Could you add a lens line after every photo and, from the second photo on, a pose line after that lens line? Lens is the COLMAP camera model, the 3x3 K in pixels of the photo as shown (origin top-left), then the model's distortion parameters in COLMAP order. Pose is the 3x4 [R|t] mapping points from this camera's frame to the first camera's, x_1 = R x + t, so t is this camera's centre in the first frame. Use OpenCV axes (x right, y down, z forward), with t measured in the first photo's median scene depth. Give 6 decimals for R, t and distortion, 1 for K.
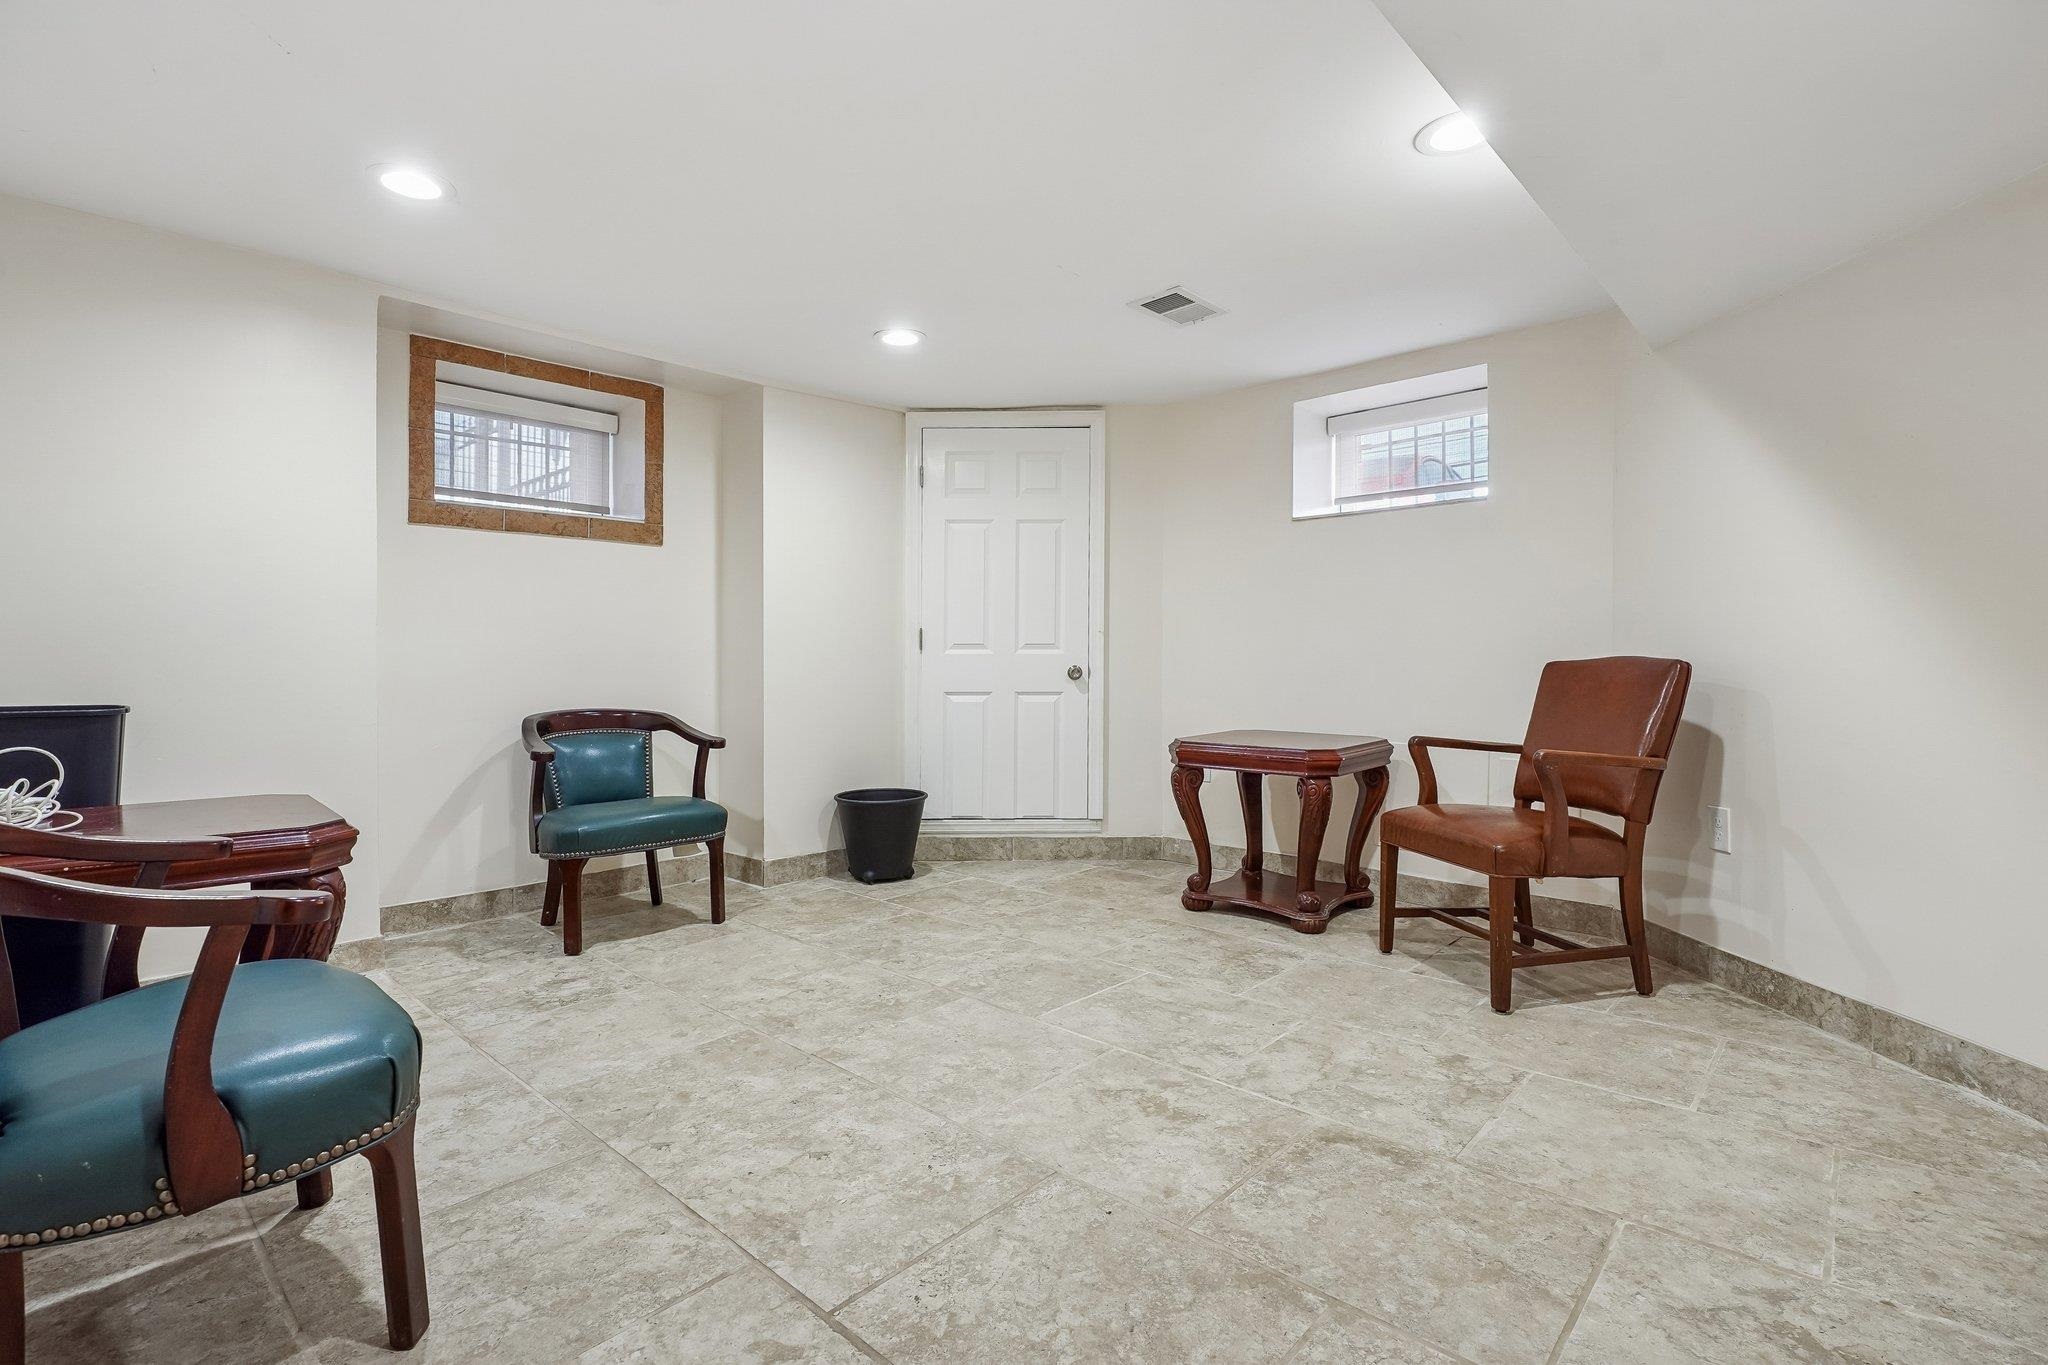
lens RADIAL K [[942.3, 0, 1001.1], [0, 942.3, 677.7], [0, 0, 1]] dist [-0.005434, 0.001361]
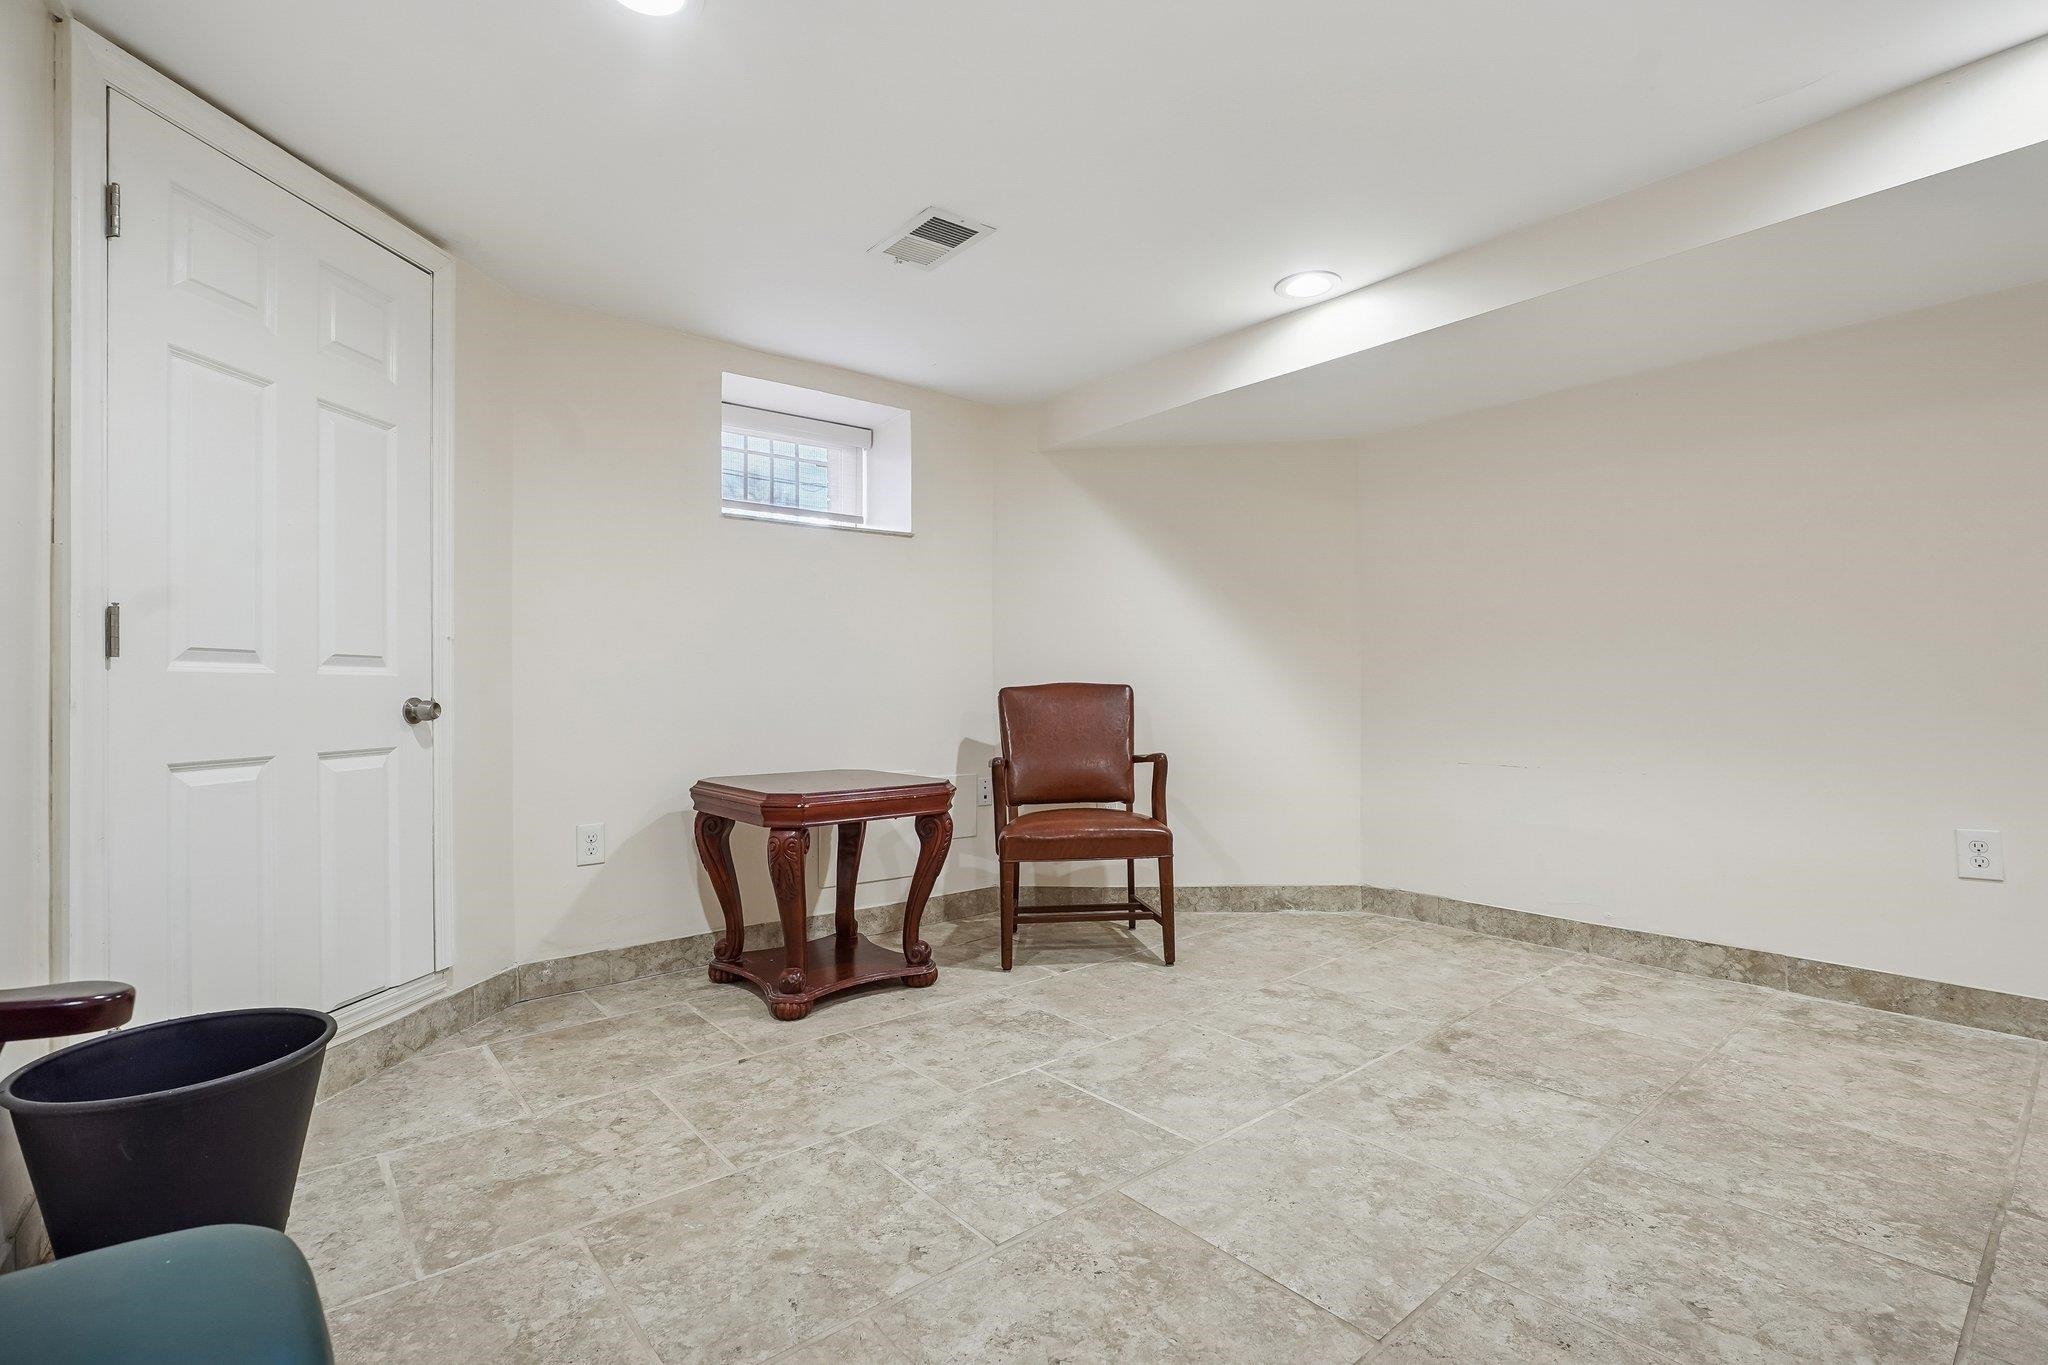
lens RADIAL K [[942.3, 0, 1001.1], [0, 942.3, 677.7], [0, 0, 1]] dist [-0.005434, 0.001361]
pose [[0.128501, 0.016850, 0.991566, -0.669838], [0.027237, 0.999419, -0.020513, -0.006477], [-0.991335, 0.029643, 0.127968, 0.937098]]
